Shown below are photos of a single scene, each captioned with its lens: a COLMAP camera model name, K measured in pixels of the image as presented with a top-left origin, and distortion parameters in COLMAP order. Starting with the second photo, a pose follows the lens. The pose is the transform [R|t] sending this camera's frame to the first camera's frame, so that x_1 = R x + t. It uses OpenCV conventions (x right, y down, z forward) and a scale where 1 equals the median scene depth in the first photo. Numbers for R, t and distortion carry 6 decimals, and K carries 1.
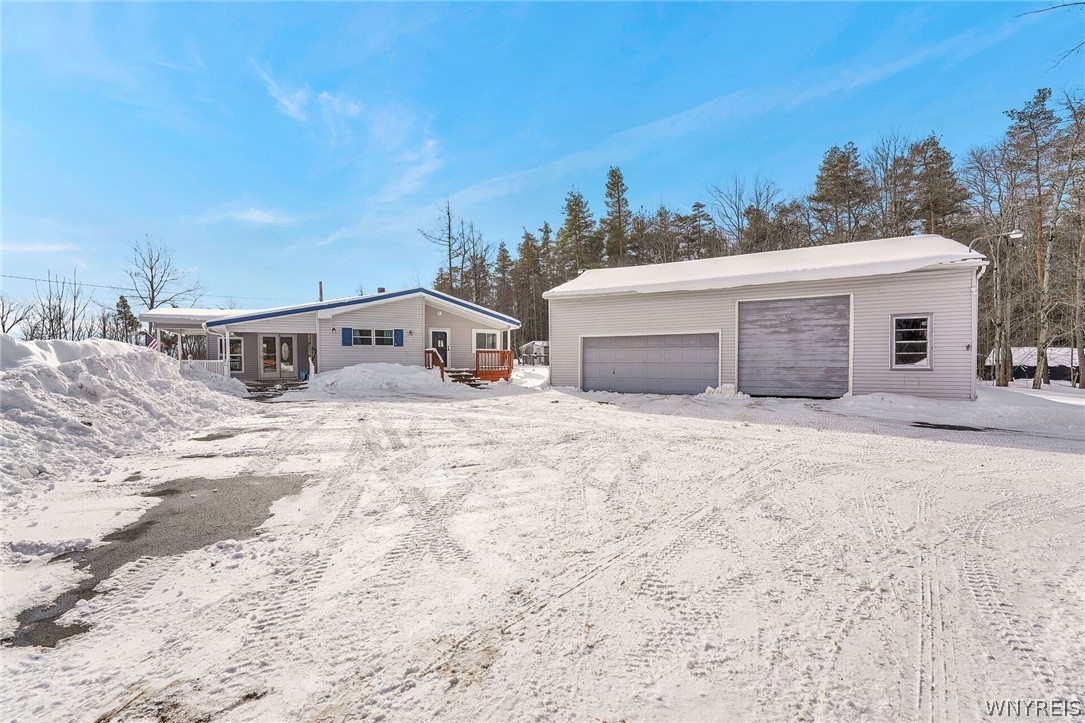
lens RADIAL K [[448.4, 0, 542.5], [0, 448.4, 361.5], [0, 0, 1]] dist [-0.011469, 0.000162]
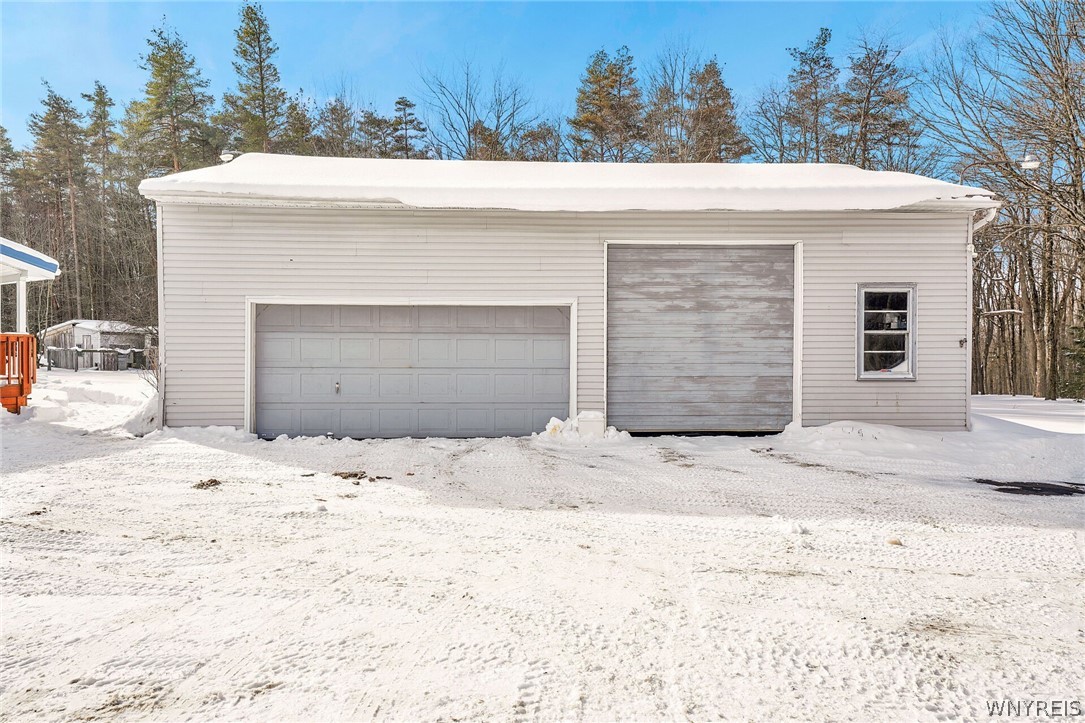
lens RADIAL K [[725.1, 0, 542.5], [0, 725.1, 361.5], [0, 0, 1]] dist [0.033431, -0.003438]
pose [[0.849447, 0.004215, 0.527658, -0.038049], [-0.003522, 0.999991, -0.002319, -0.001636], [-0.527663, 0.000112, 0.849454, 0.303142]]
